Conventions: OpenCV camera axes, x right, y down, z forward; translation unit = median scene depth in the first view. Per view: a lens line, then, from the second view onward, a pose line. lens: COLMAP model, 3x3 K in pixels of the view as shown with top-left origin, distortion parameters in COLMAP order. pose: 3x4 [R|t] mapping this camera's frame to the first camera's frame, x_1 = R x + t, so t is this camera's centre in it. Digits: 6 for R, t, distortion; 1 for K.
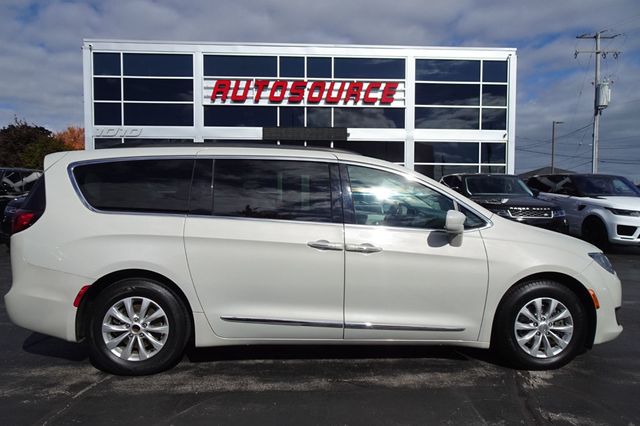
lens RADIAL K [[459.5, 0, 317.5], [0, 459.5, 209.8], [0, 0, 1]] dist [0.006935, 0.005796]
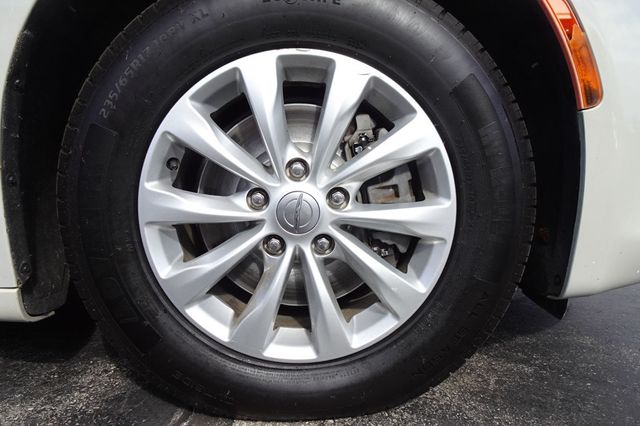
lens RADIAL K [[459.5, 0, 319.5], [0, 459.5, 212.6], [0, 0, 1]] dist [0.006935, 0.005796]
pose [[0.997683, -0.019544, -0.065170, 0.513469], [0.025968, 0.994726, 0.099231, 0.237752], [0.062887, -0.100694, 0.992928, 0.810818]]
